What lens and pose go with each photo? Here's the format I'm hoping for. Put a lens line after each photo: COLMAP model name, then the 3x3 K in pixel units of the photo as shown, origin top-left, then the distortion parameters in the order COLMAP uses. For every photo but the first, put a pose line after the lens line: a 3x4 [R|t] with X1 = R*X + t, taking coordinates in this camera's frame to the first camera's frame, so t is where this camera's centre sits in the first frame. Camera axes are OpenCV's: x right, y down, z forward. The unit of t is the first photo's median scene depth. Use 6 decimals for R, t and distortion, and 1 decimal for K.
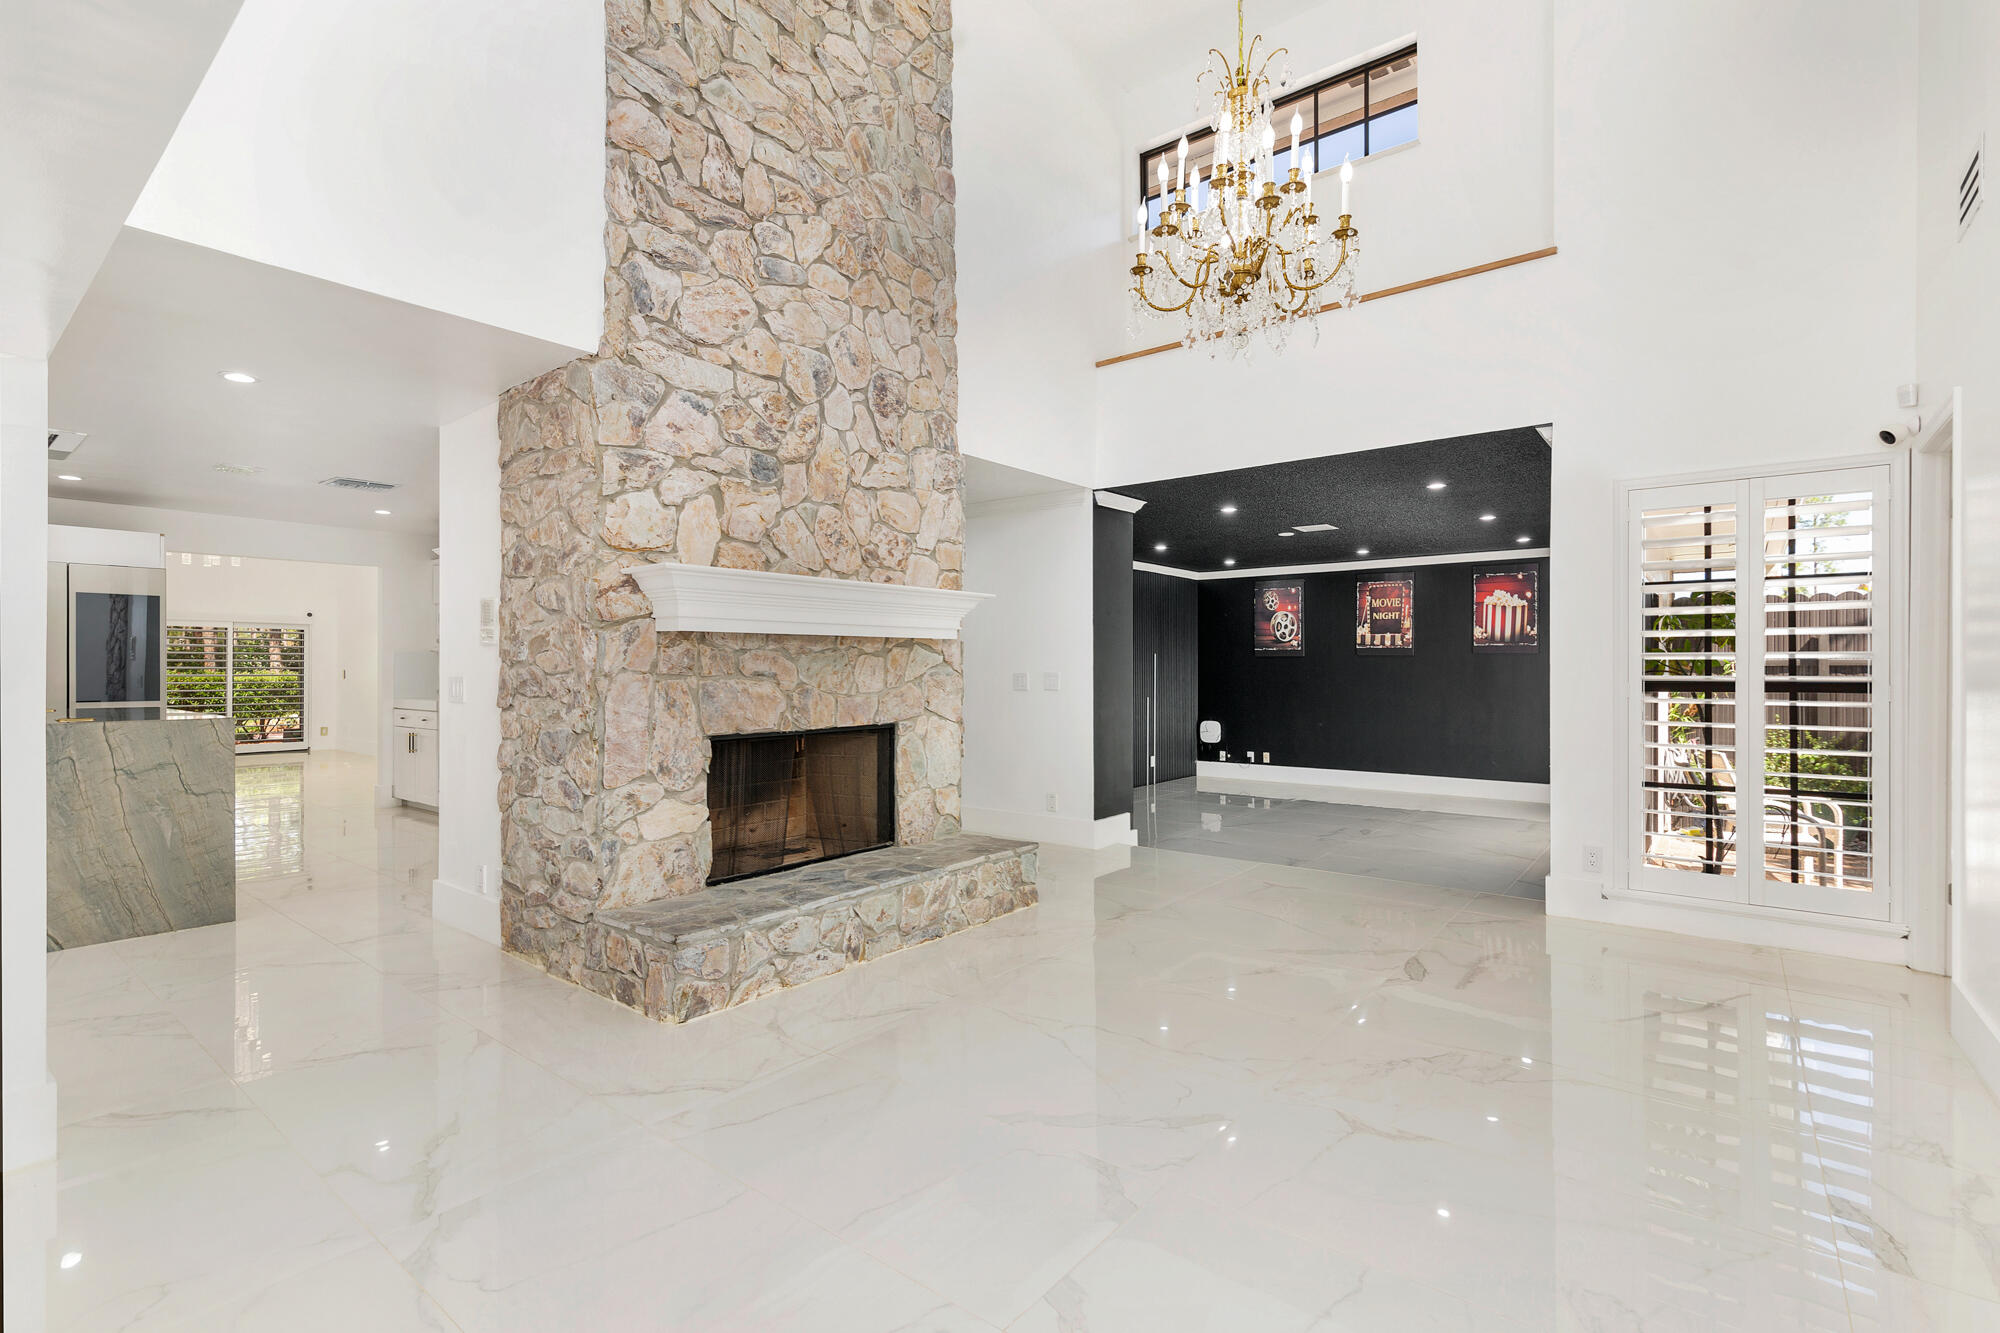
lens RADIAL K [[914.2, 0, 1000.0], [0, 914.2, 666.5], [0, 0, 1]] dist [0.013309, 0.000017]
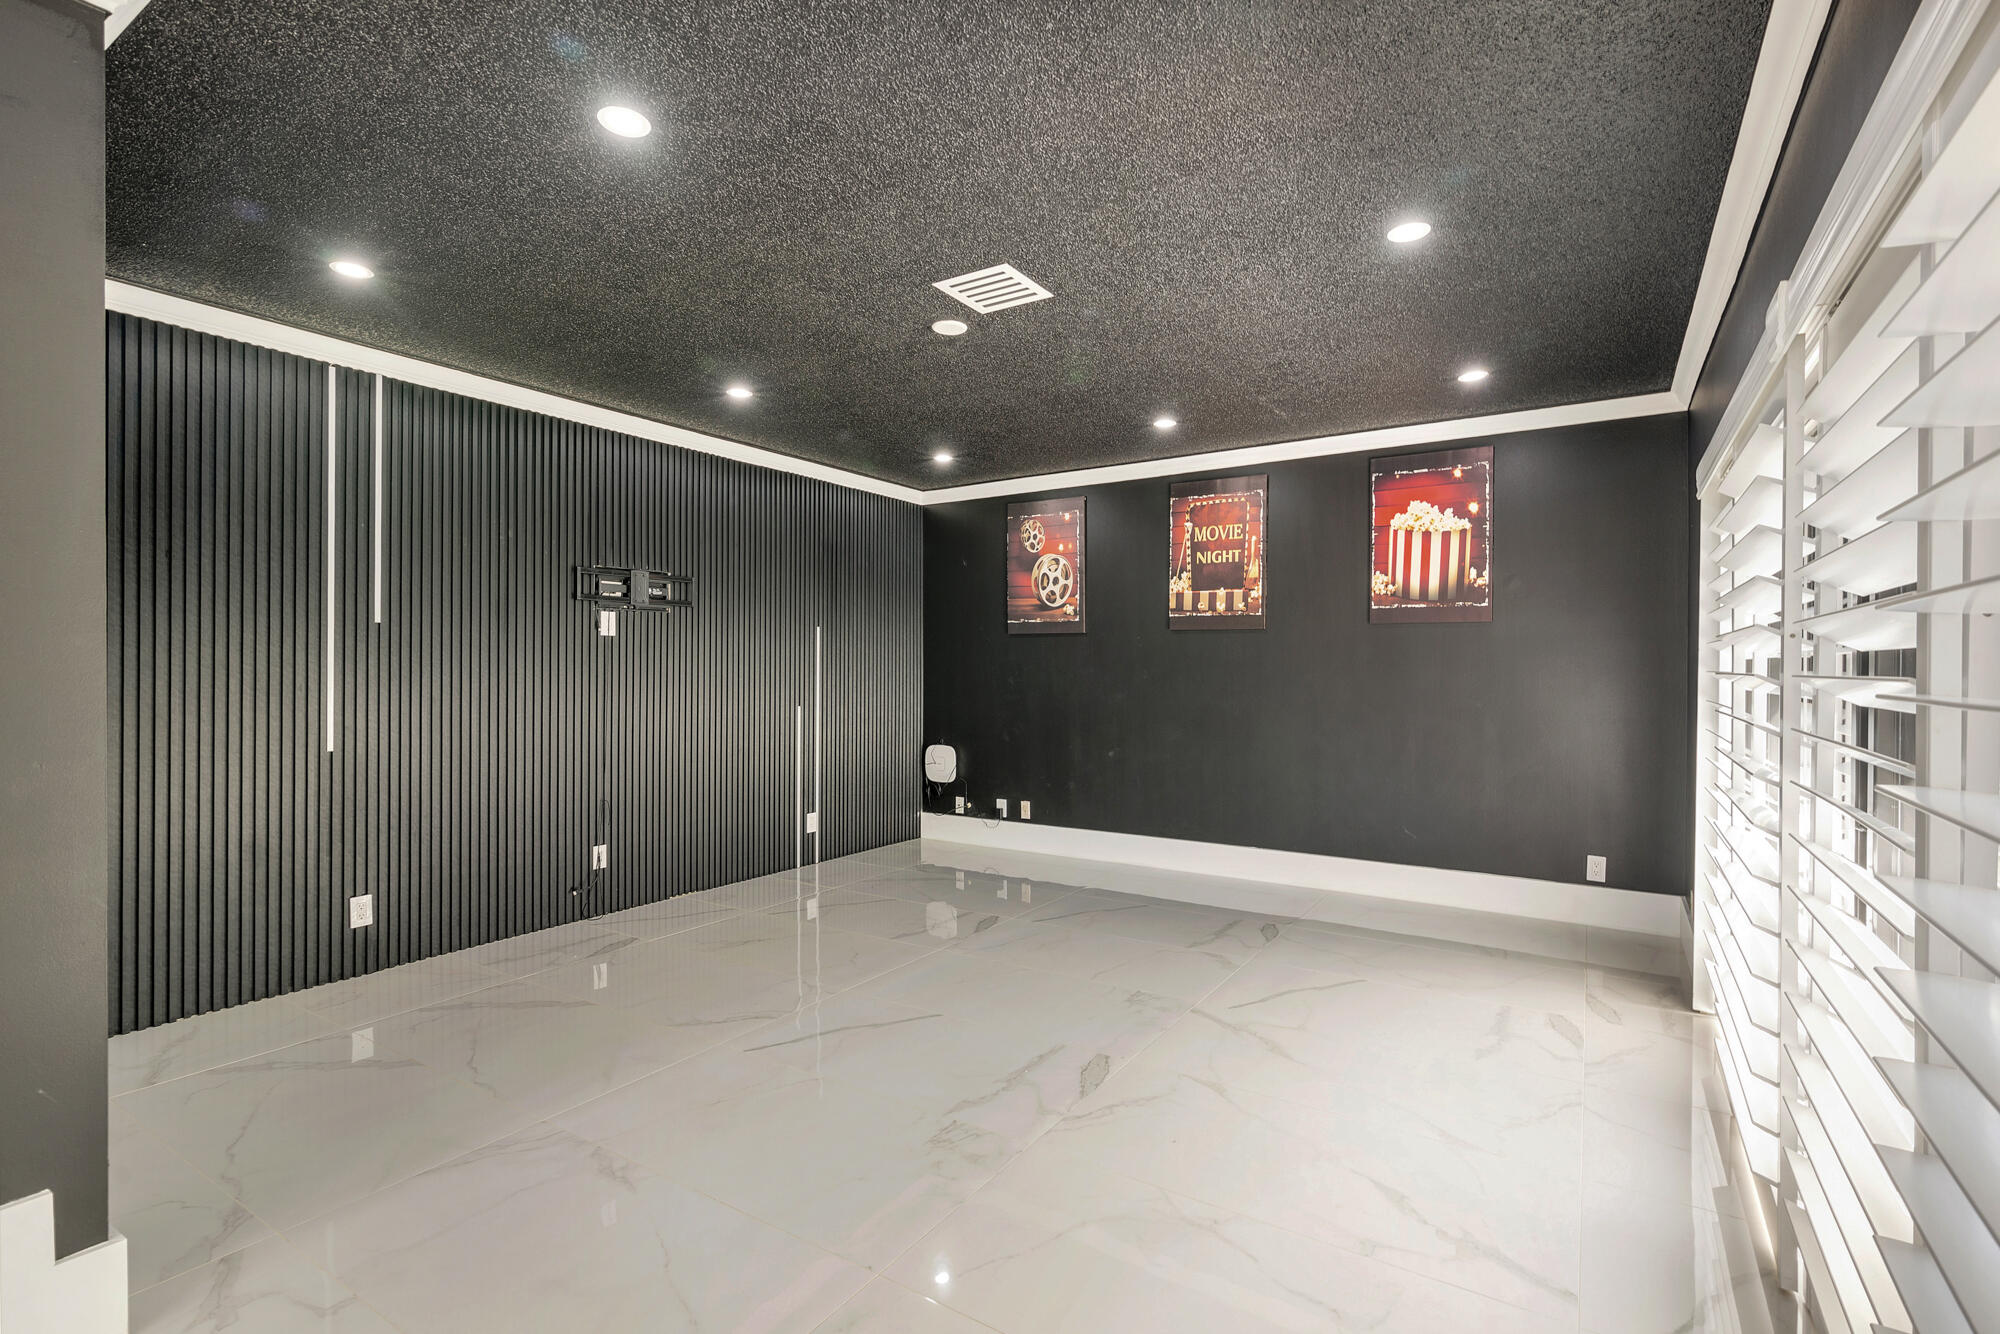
lens RADIAL K [[896.2, 0, 1000.0], [0, 896.2, 667.0], [0, 0, 1]] dist [0.001057, 0.000081]
pose [[0.996464, 0.002512, 0.083980, 0.243210], [-0.002514, 0.999997, -0.000082, 0.010551], [-0.083980, -0.000130, 0.996467, 0.471073]]
